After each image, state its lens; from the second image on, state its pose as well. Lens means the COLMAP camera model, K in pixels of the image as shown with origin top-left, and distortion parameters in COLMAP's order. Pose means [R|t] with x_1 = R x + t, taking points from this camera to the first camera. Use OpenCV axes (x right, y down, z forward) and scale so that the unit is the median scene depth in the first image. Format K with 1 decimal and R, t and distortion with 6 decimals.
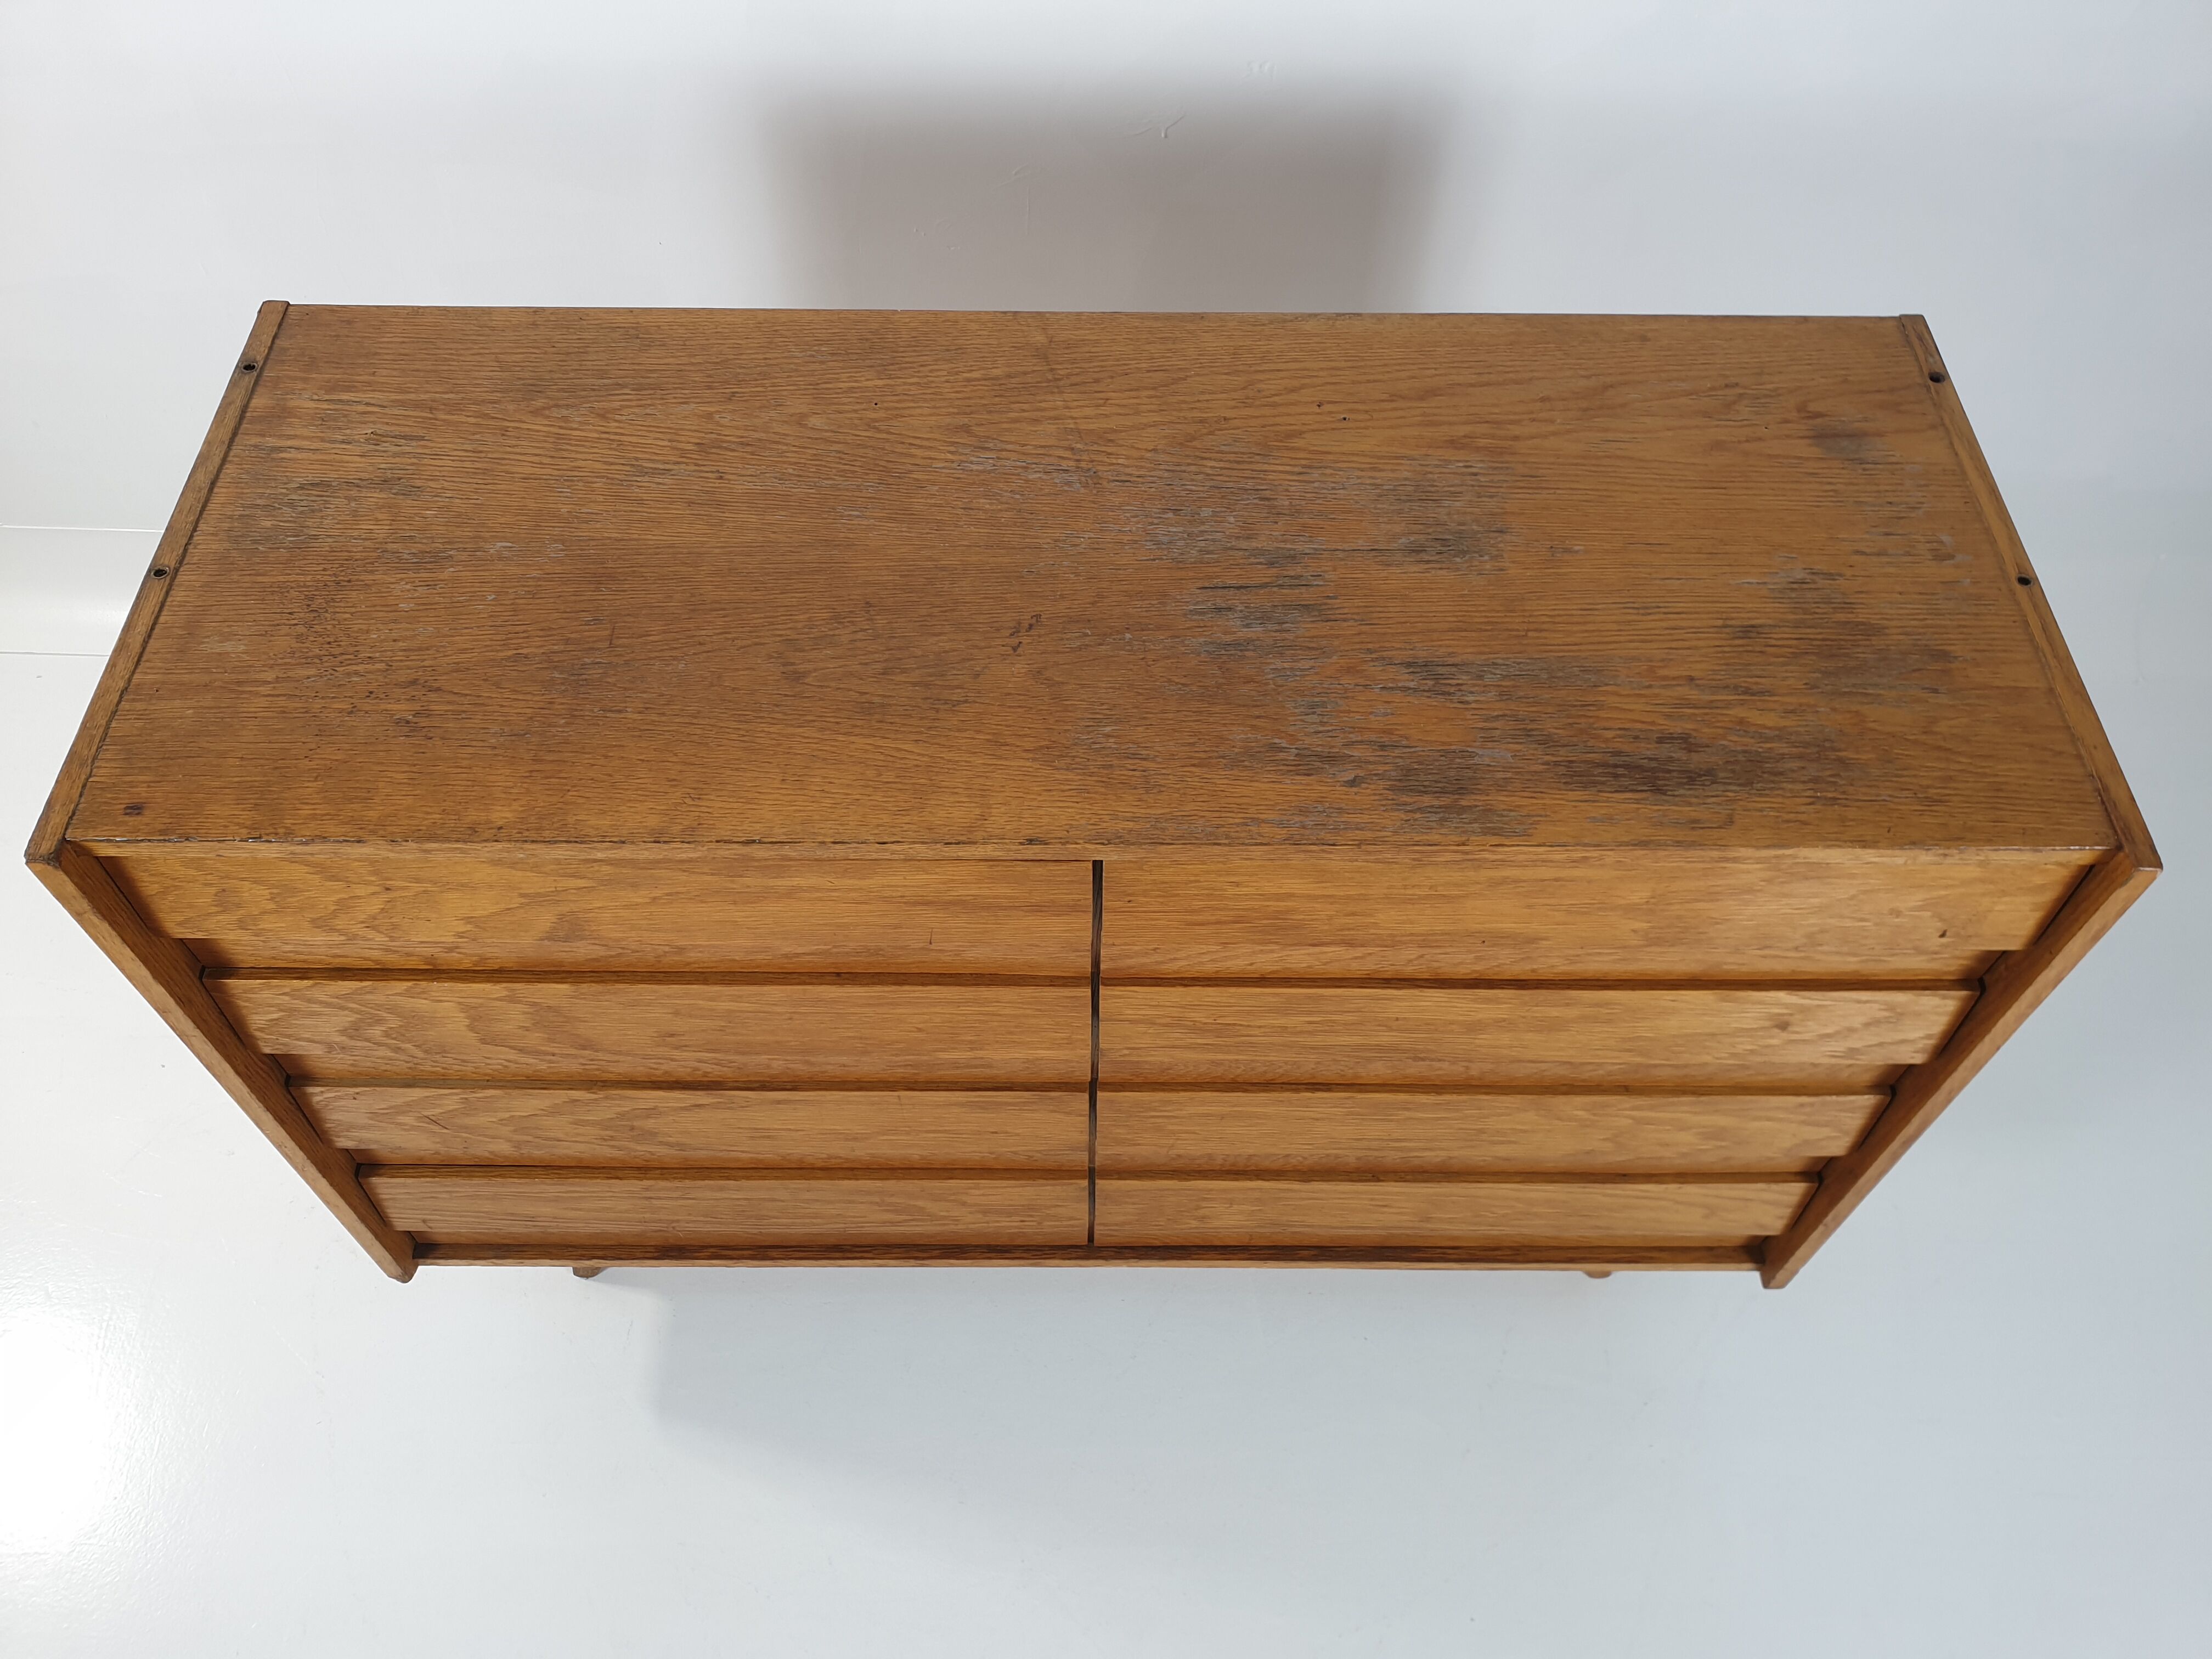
lens RADIAL K [[1731.0, 0, 1108.5], [0, 1731.0, 839.0], [0, 0, 1]] dist [0.061389, -0.084579]
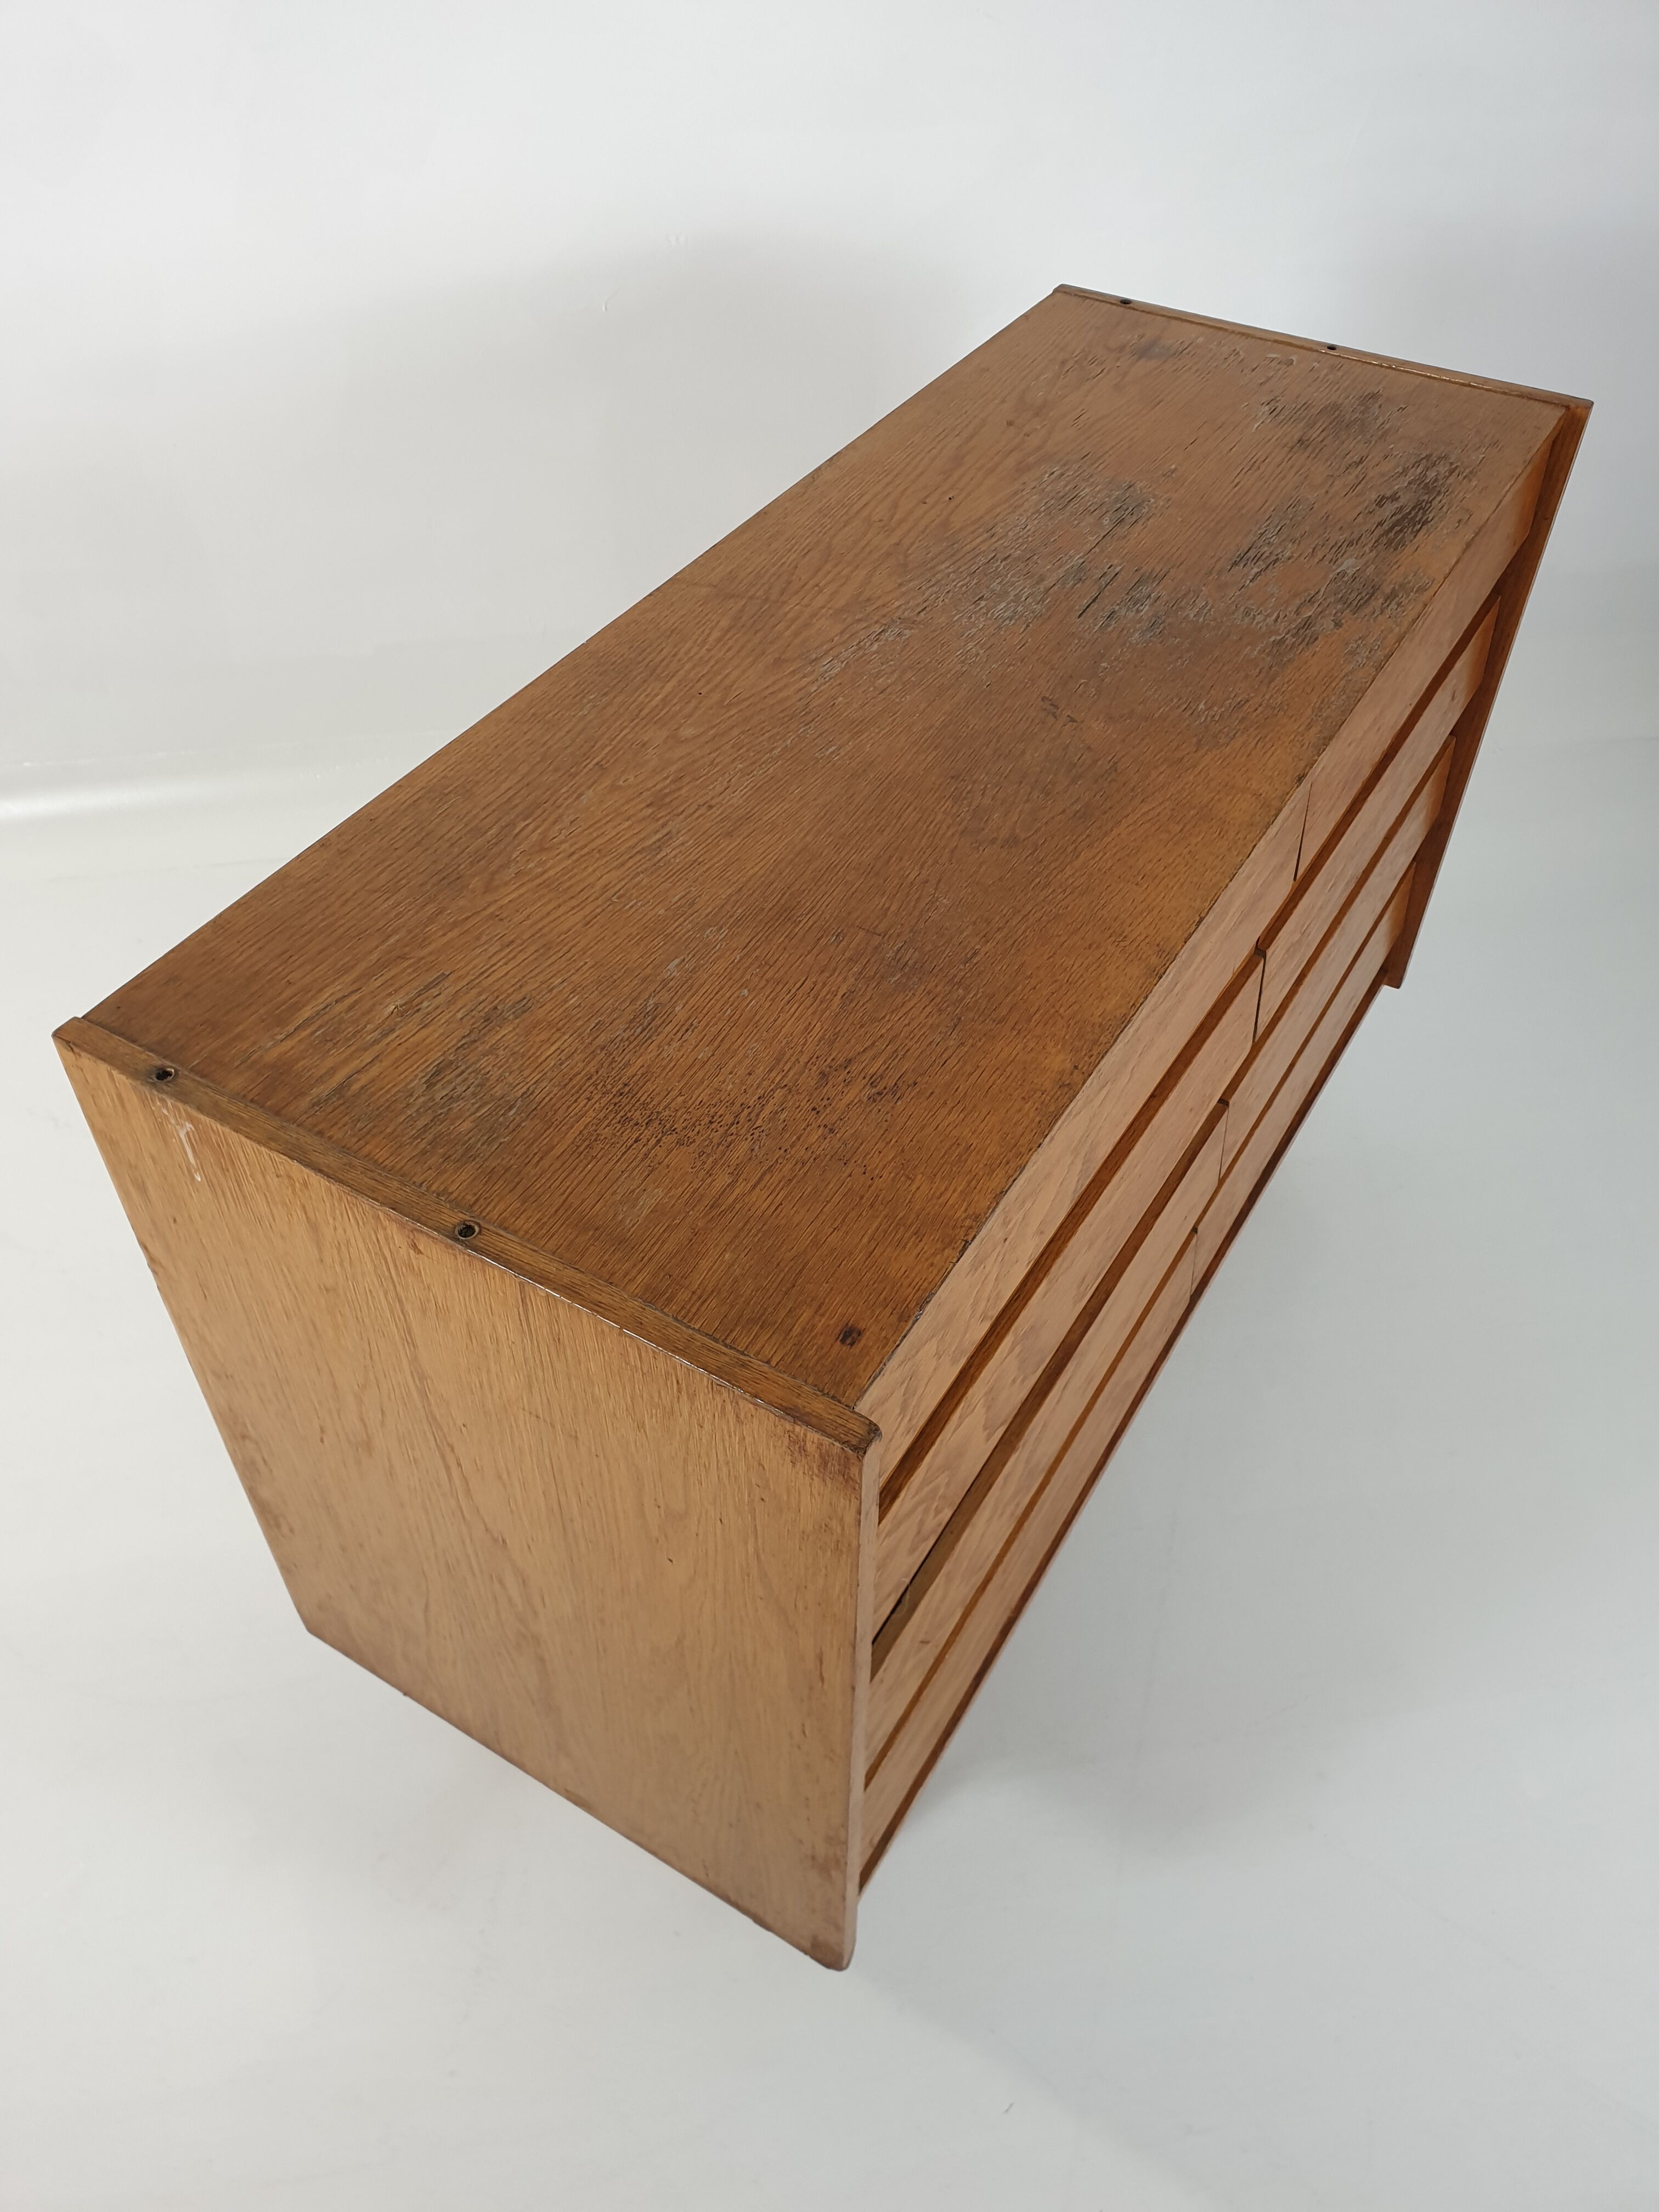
lens RADIAL K [[1731.0, 0, 856.5], [0, 1731.0, 1108.9], [0, 0, 1]] dist [0.061389, -0.084579]
pose [[0.511956, -0.618460, 0.596162, -0.836325], [0.696643, 0.704966, 0.133089, -0.166221], [-0.502584, 0.347176, 0.791756, 0.305596]]
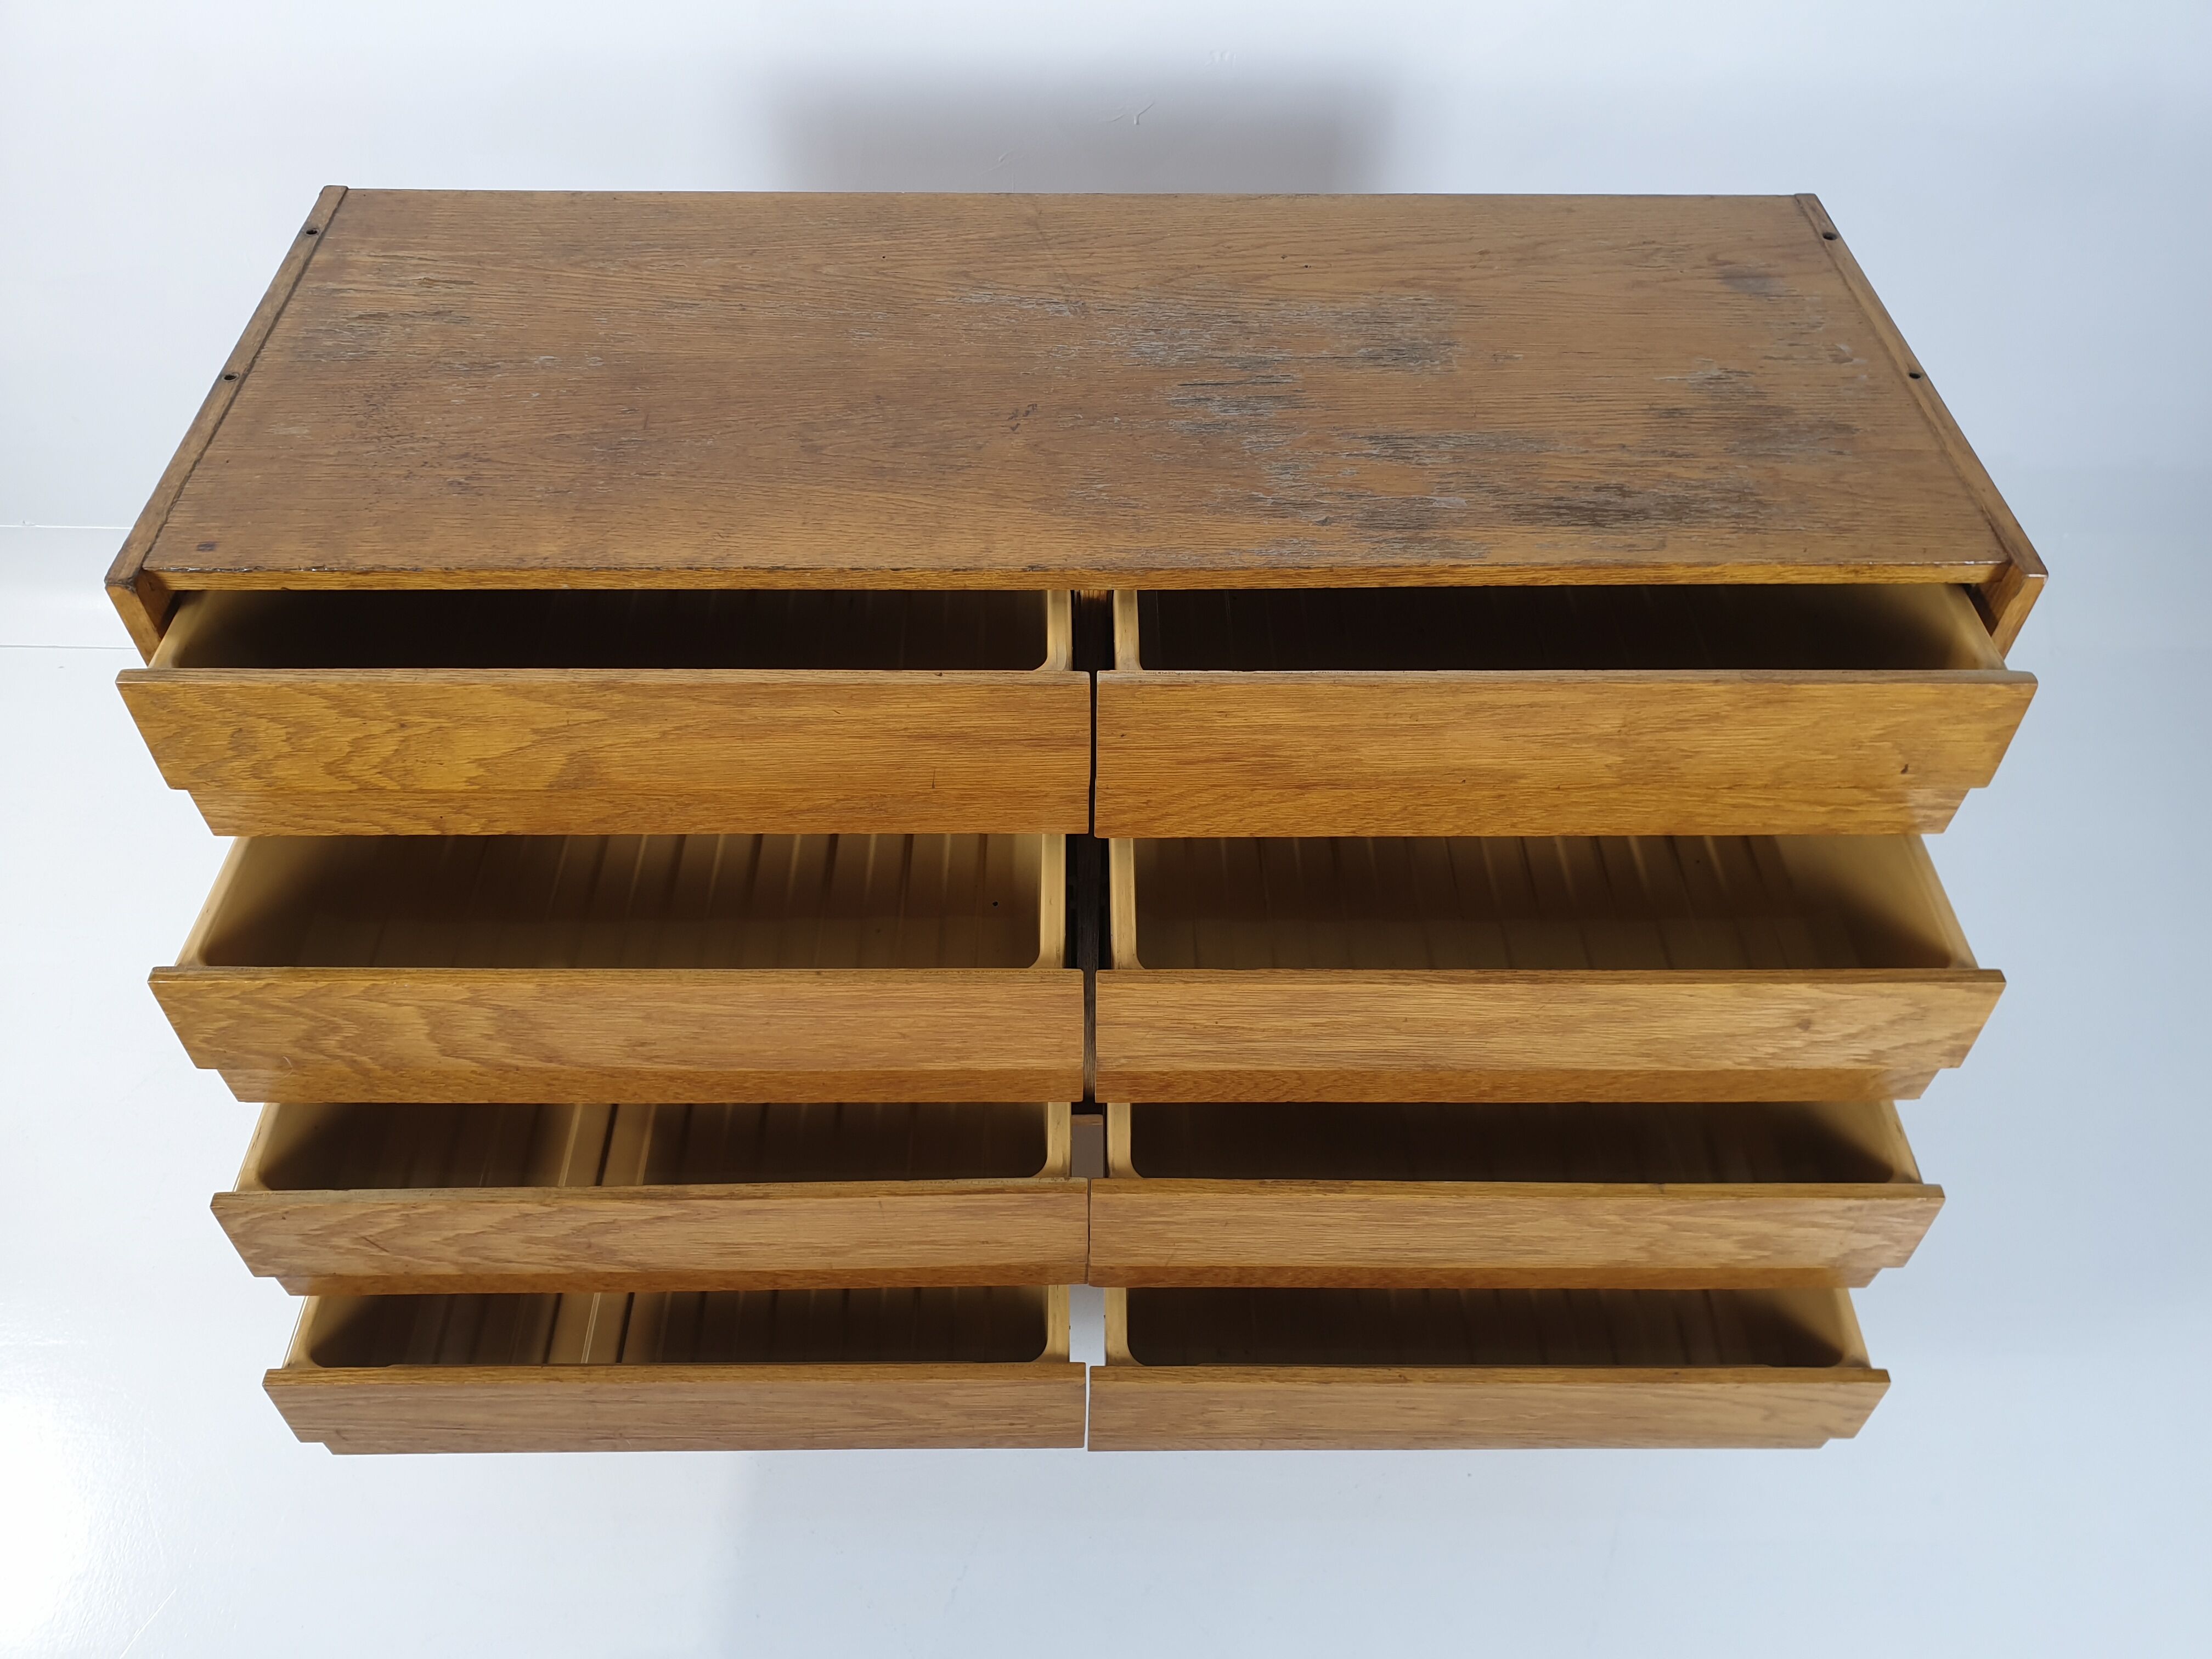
lens RADIAL K [[1731.0, 0, 1128.4], [0, 1731.0, 827.7], [0, 0, 1]] dist [0.061389, -0.084579]
pose [[0.999526, -0.016201, 0.026168, -0.013583], [0.019293, 0.992270, -0.122590, 0.263254], [-0.023979, 0.123037, 0.992112, -0.062393]]
